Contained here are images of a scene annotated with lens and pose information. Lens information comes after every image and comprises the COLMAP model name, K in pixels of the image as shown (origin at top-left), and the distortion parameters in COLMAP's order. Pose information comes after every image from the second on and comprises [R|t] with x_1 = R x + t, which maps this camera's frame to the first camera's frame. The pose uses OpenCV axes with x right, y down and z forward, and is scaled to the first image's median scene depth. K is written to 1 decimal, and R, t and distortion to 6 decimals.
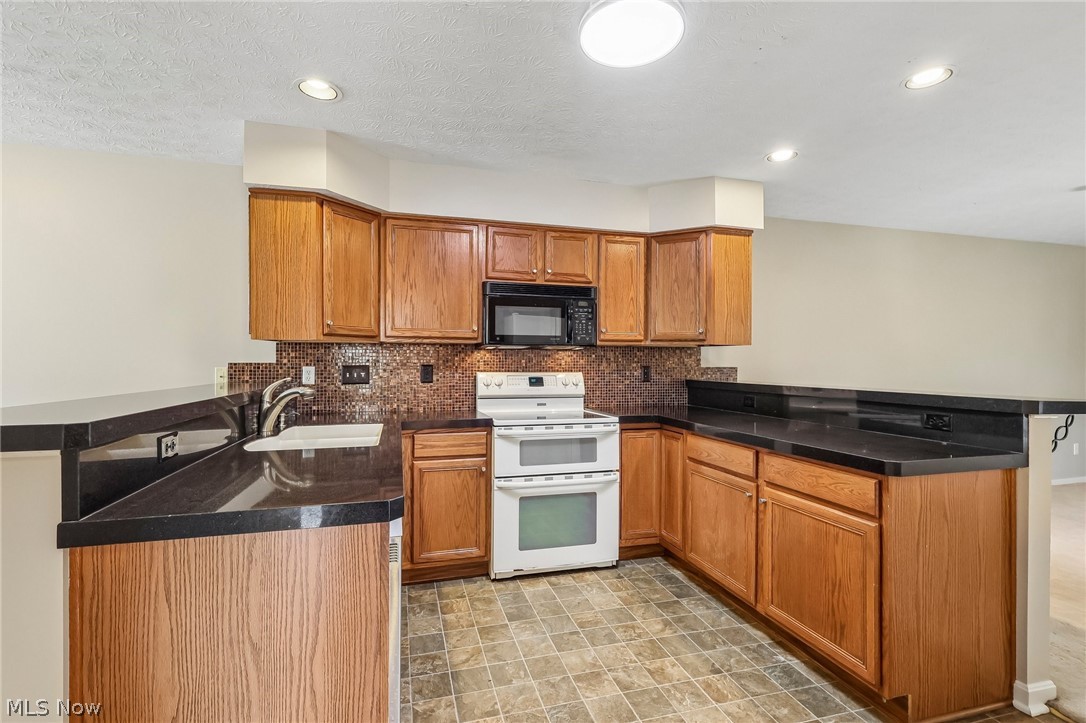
lens RADIAL K [[505.4, 0, 542.5], [0, 505.4, 359.6], [0, 0, 1]] dist [0.000220, 0.000144]
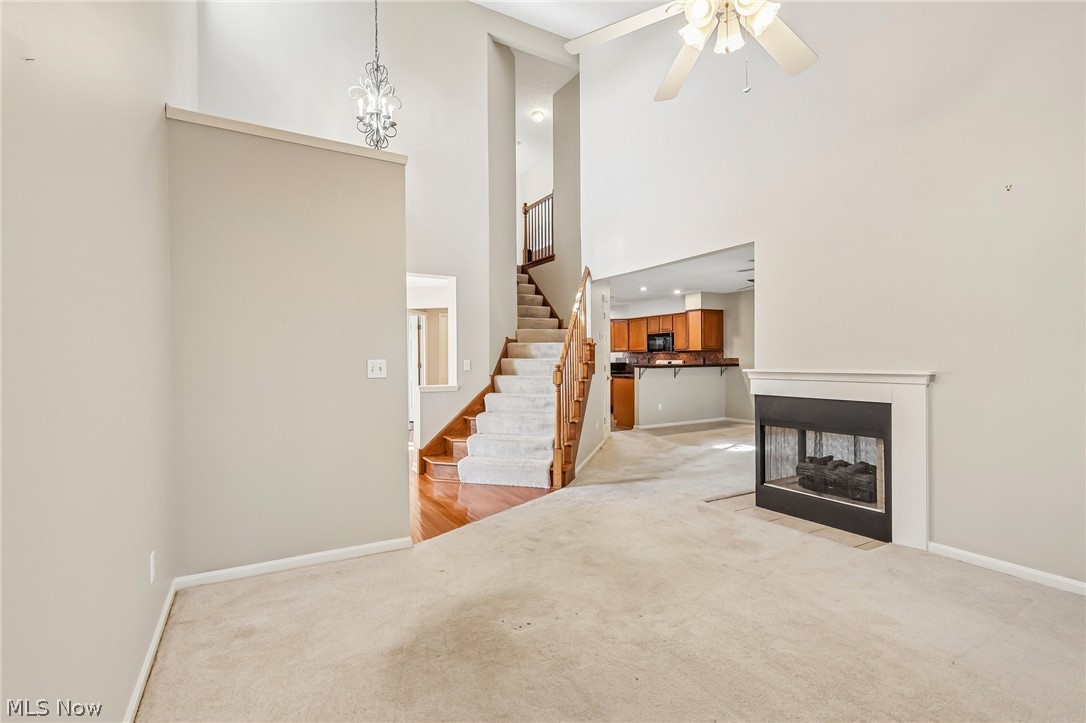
lens RADIAL K [[505.4, 0, 541.0], [0, 505.4, 361.0], [0, 0, 1]] dist [-0.000645, 0.000913]
pose [[0.260262, -0.002938, -0.965534, 3.004756], [0.013531, 0.999908, 0.000605, 0.019457], [0.965443, -0.013222, 0.260278, -0.608577]]
